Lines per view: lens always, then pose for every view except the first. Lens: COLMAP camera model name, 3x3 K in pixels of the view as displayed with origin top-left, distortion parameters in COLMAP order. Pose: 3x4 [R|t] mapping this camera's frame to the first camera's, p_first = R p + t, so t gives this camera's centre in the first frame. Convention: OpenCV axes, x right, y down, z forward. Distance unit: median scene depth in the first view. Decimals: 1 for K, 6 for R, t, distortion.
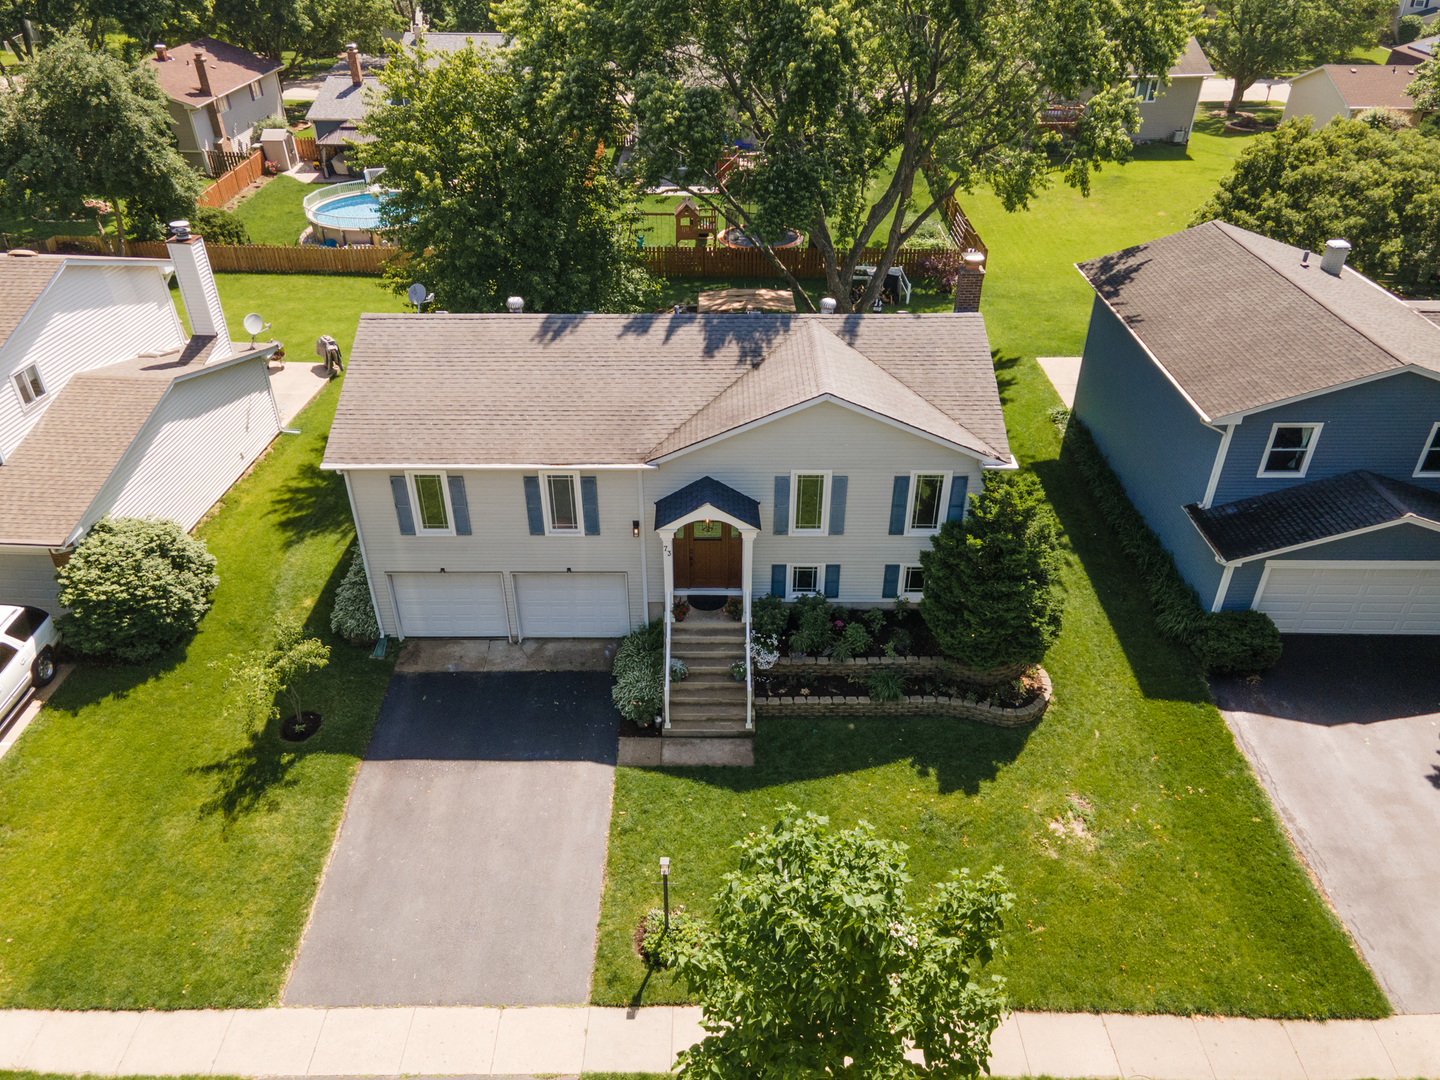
lens RADIAL K [[1024.7, 0, 723.5], [0, 1024.7, 536.2], [0, 0, 1]] dist [0.005307, -0.000635]
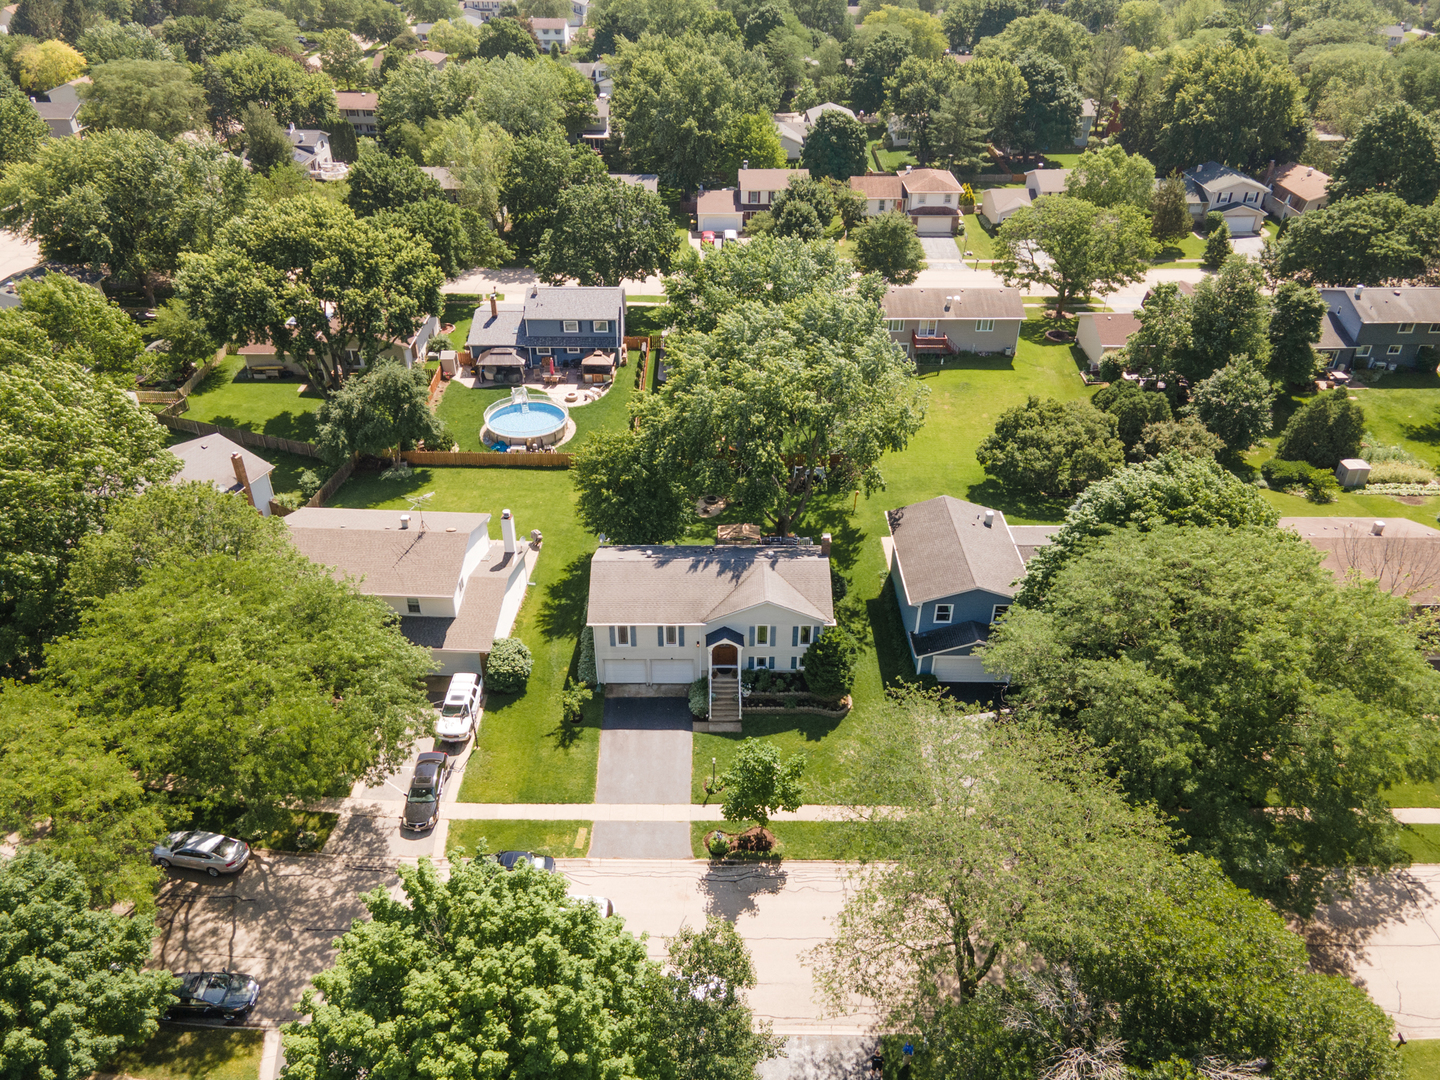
lens RADIAL K [[1024.7, 0, 712.5], [0, 1024.7, 541.7], [0, 0, 1]] dist [0.005307, -0.000635]
pose [[0.999987, -0.002282, -0.004529, -0.035310], [0.002334, 0.999932, 0.011394, -0.313800], [0.004503, -0.011404, 0.999925, -1.720684]]
